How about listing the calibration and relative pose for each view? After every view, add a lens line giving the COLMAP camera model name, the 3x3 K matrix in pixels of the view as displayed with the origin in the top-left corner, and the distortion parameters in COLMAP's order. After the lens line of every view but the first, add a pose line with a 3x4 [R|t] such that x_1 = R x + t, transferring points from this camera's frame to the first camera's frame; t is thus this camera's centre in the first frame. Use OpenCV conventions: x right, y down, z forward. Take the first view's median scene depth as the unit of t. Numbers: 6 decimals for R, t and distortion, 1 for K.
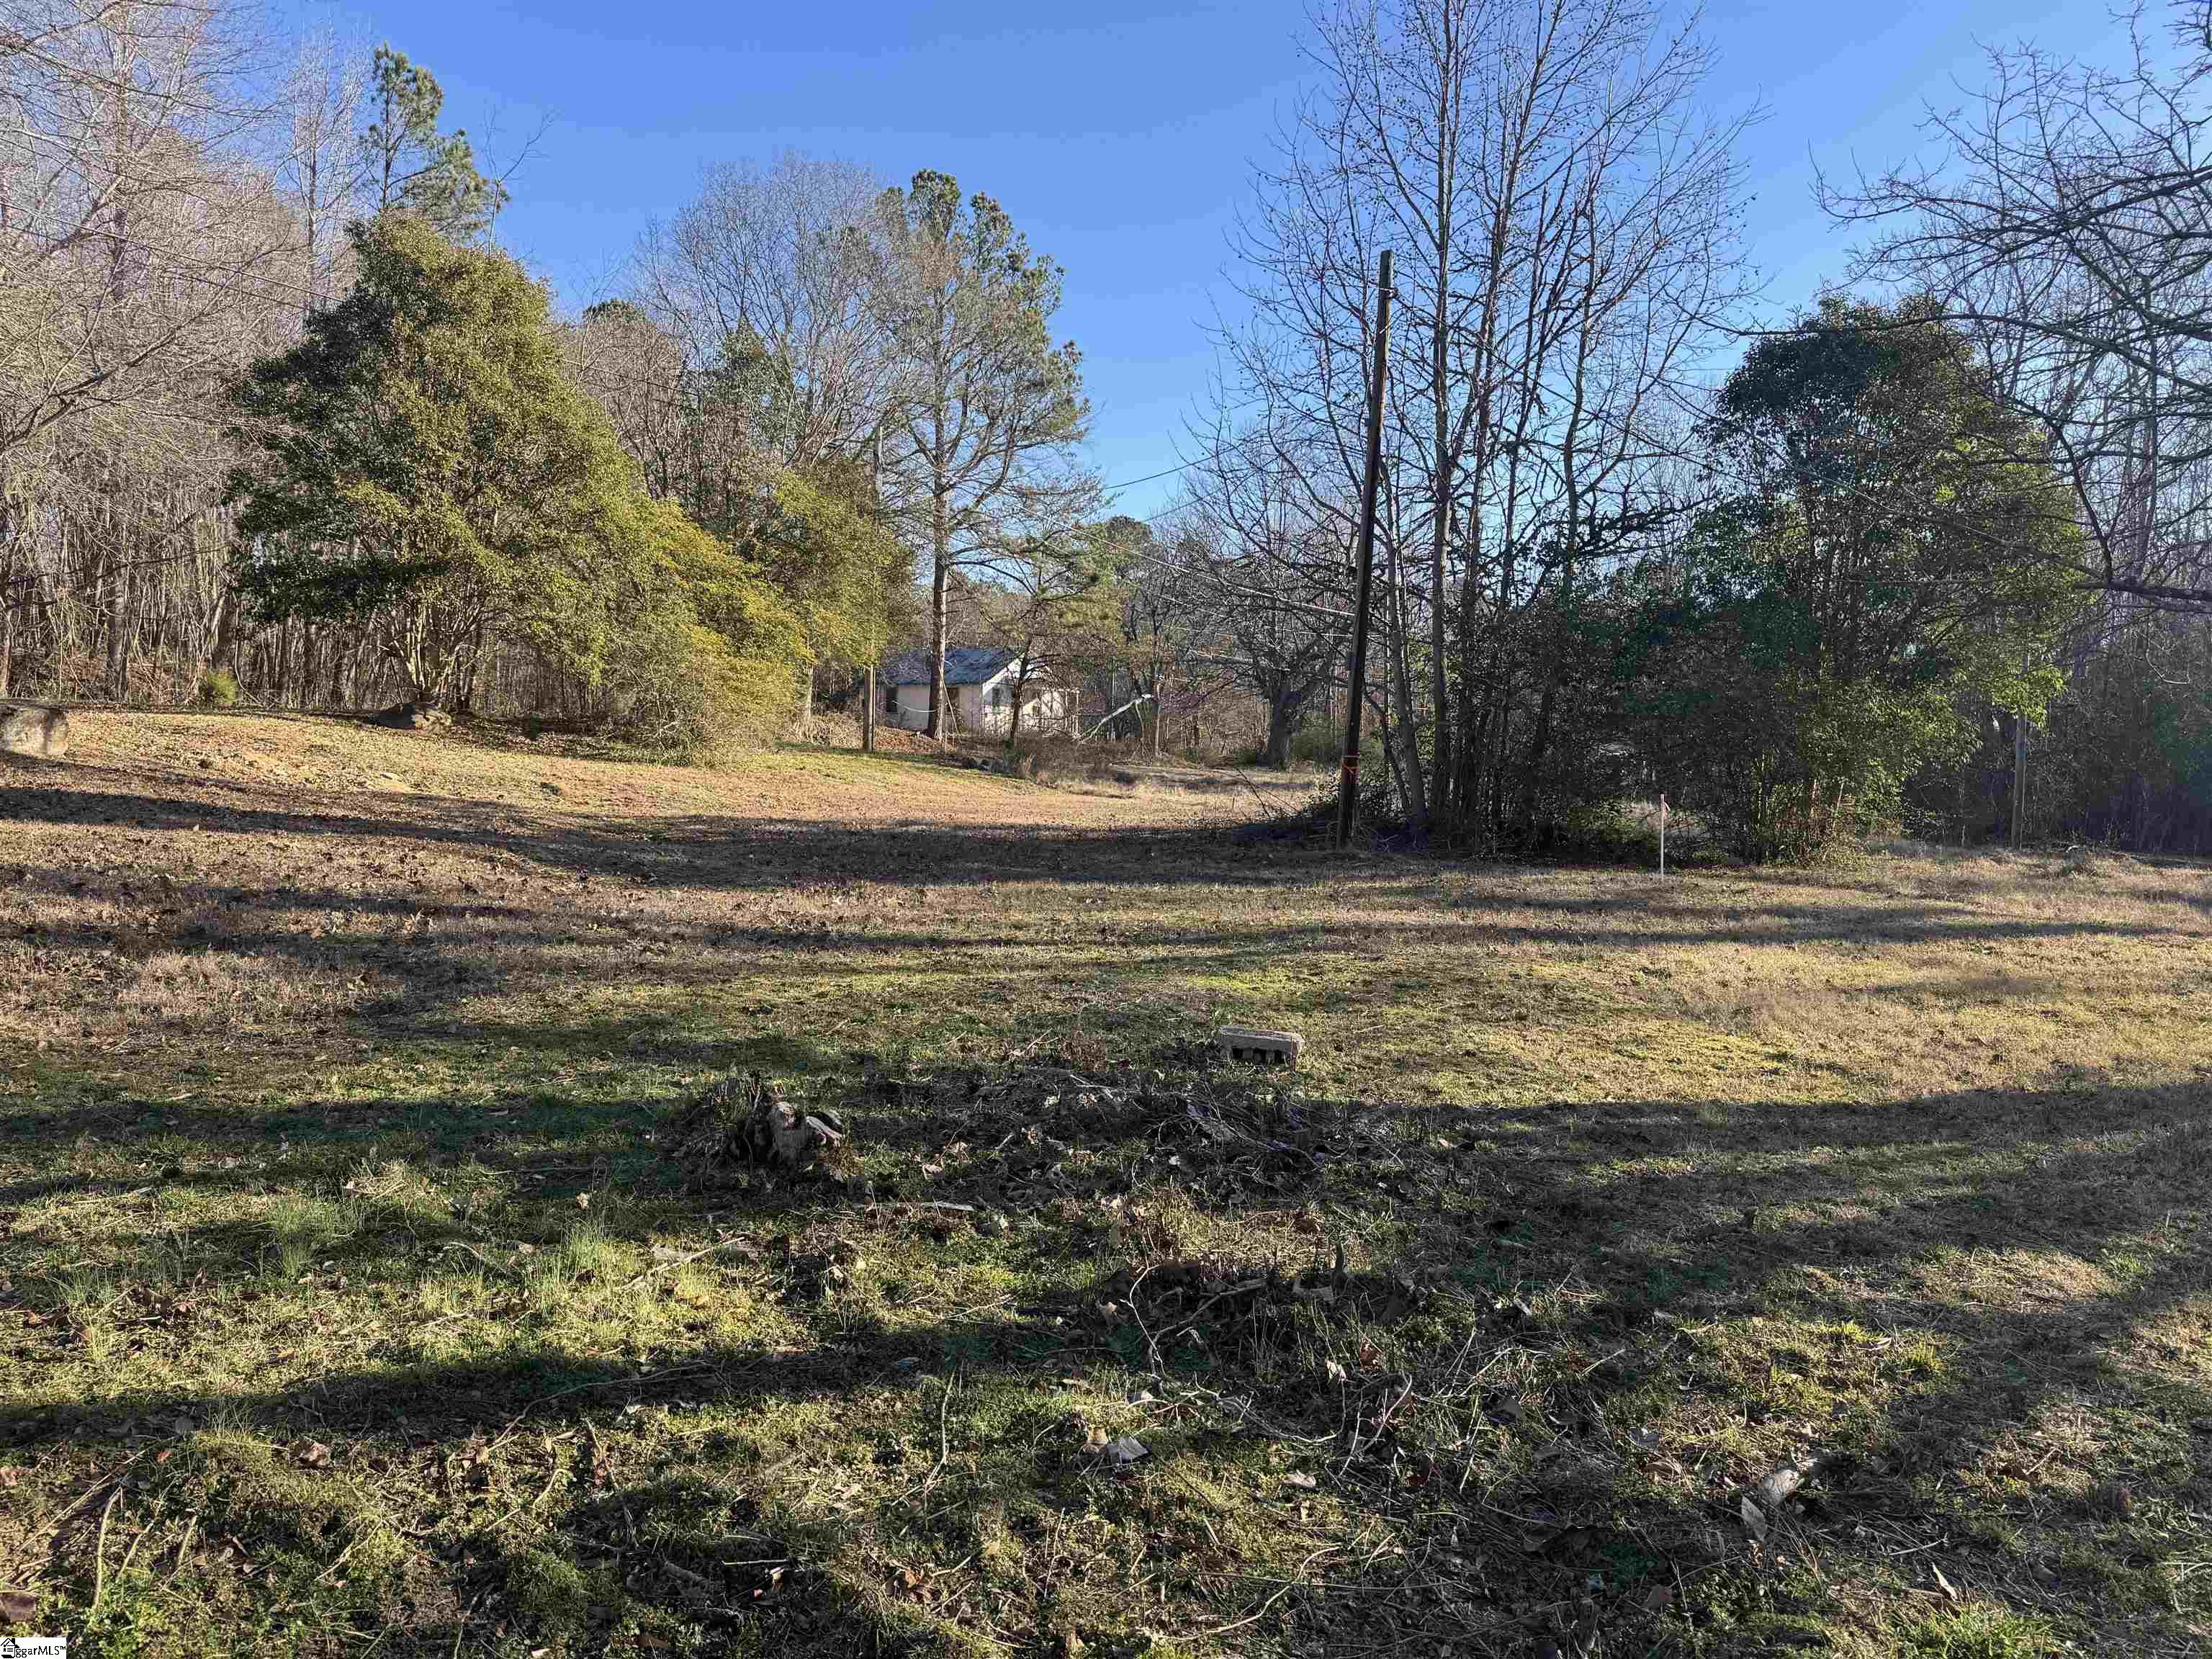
lens RADIAL K [[1562.2, 0, 1104.8], [0, 1562.2, 790.3], [0, 0, 1]] dist [-0.003181, -0.001663]
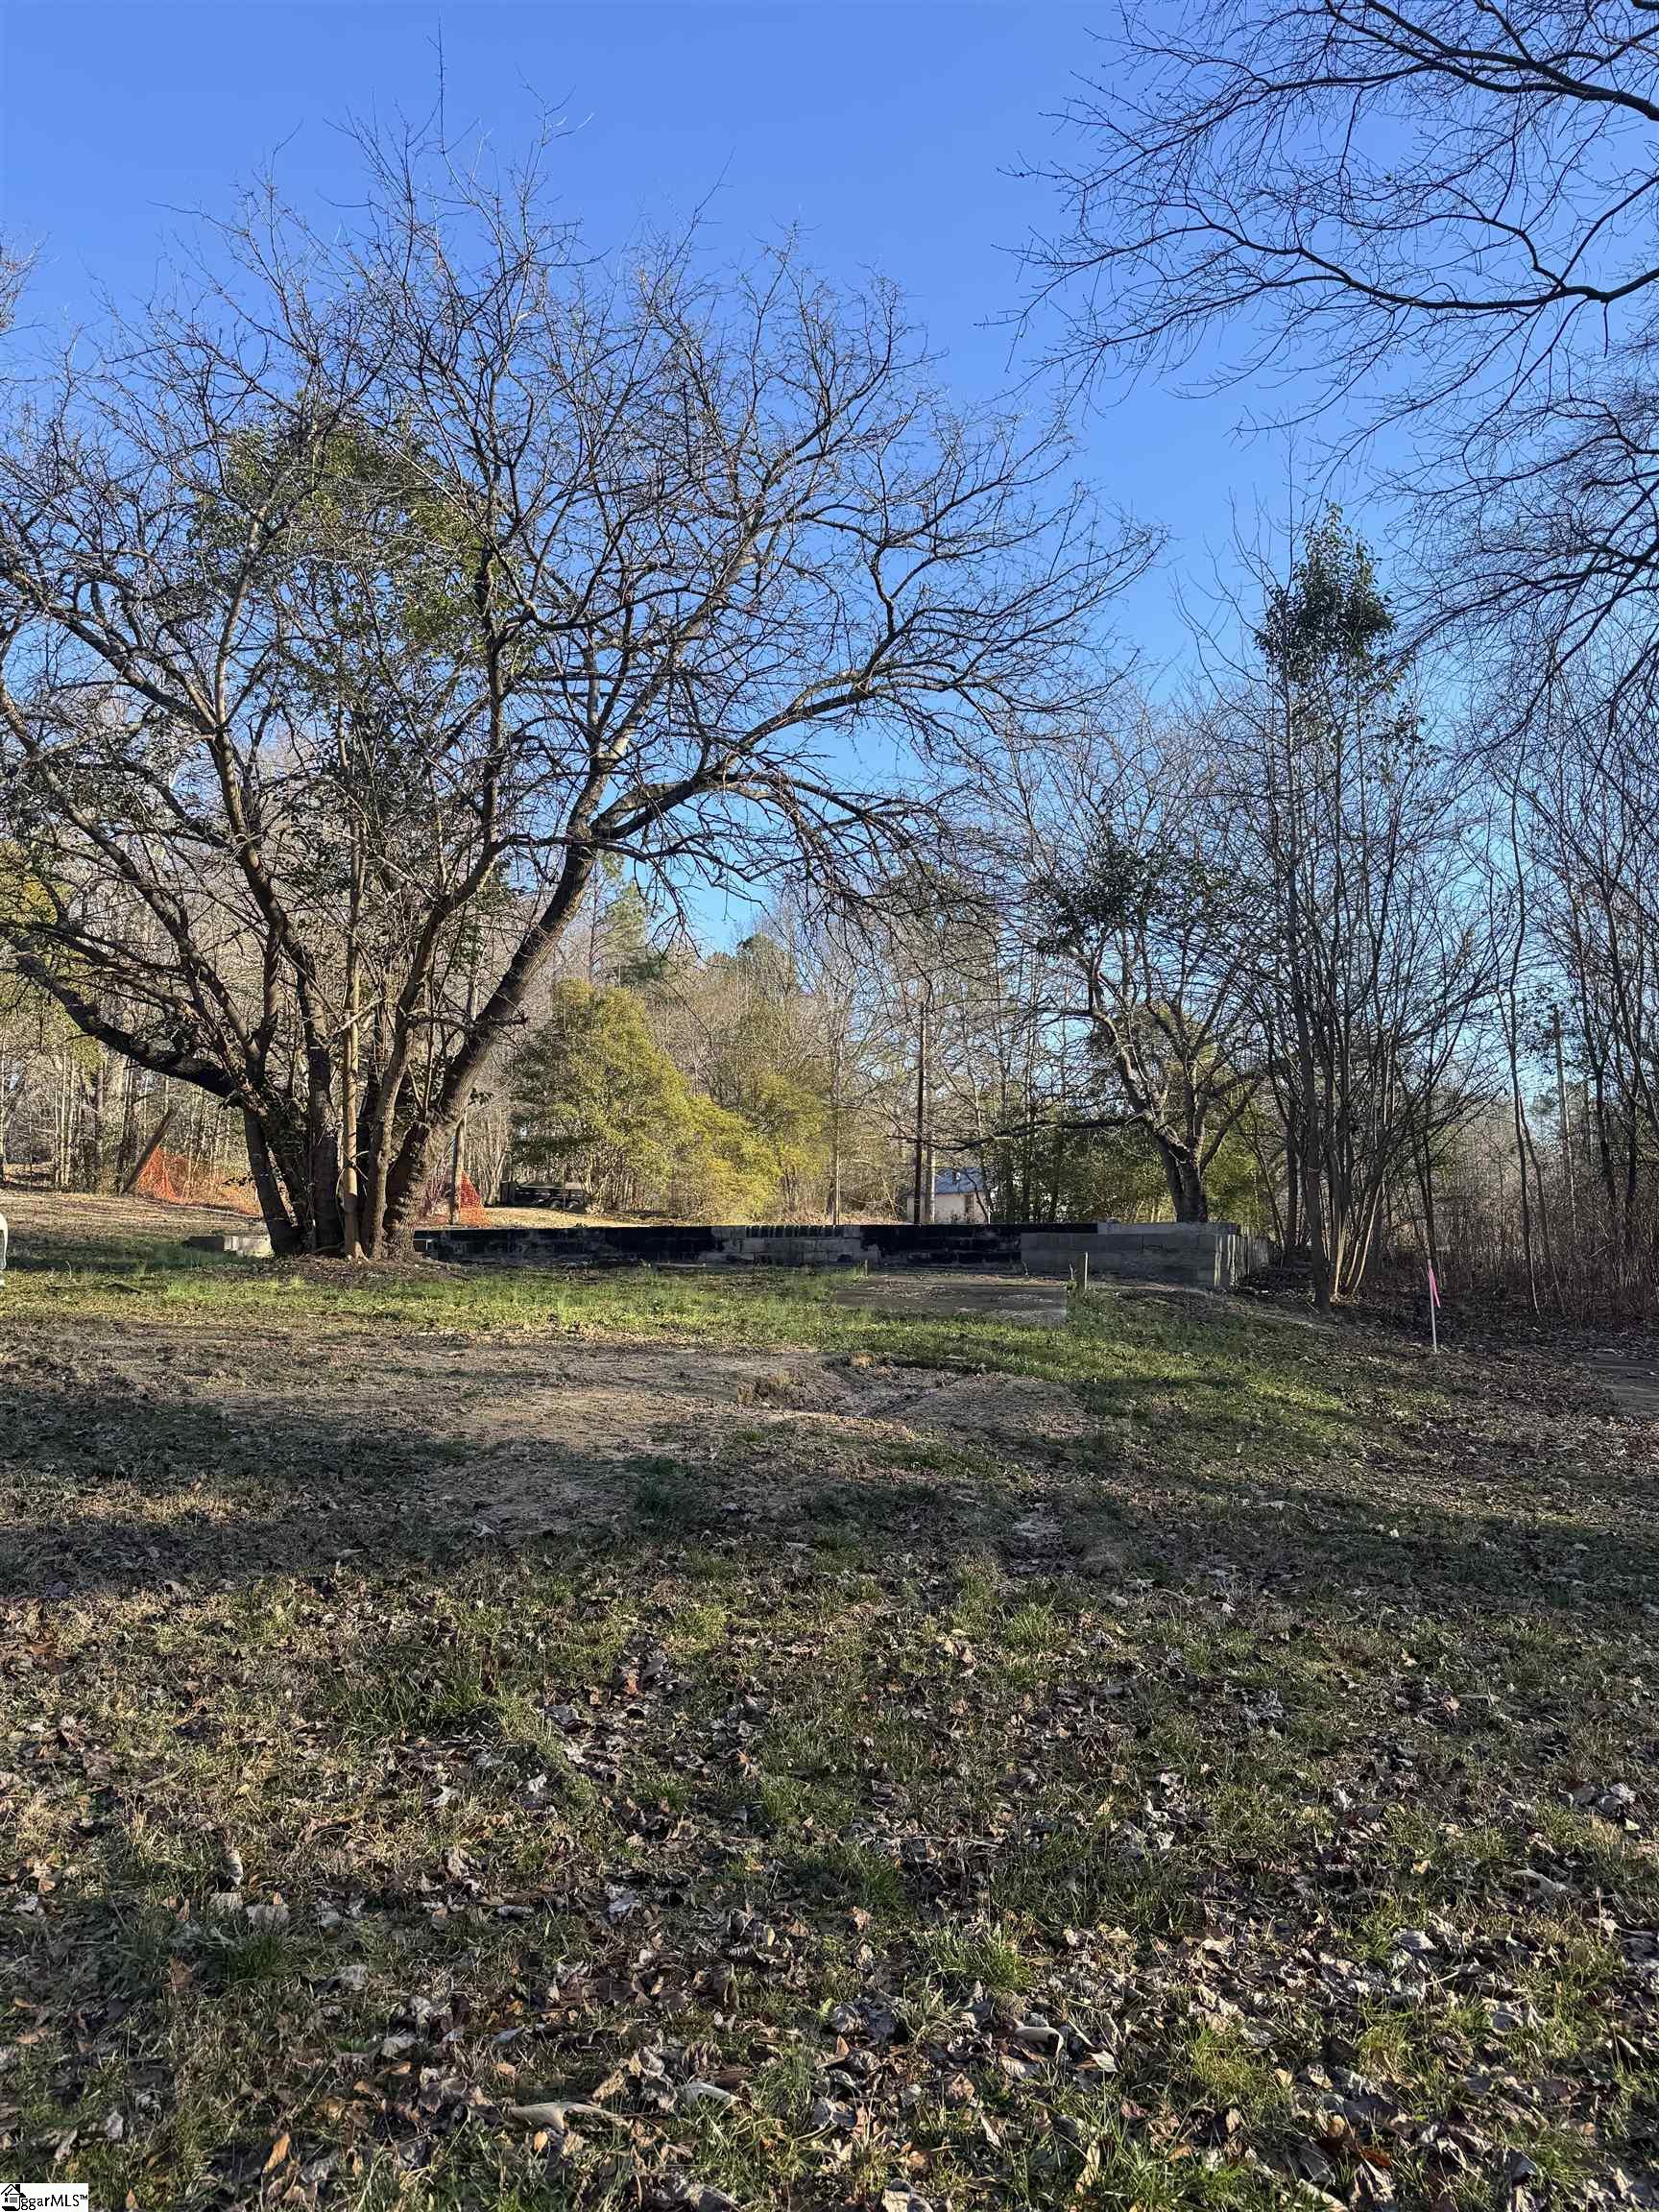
lens RADIAL K [[1518.7, 0, 829.5], [0, 1518.7, 1106.0], [0, 0, 1]] dist [-0.001432, -0.002353]
pose [[0.951944, -0.059047, -0.300525, 0.491822], [0.017088, 0.989951, -0.140376, 0.109513], [0.305794, 0.128495, 0.943387, -0.843829]]
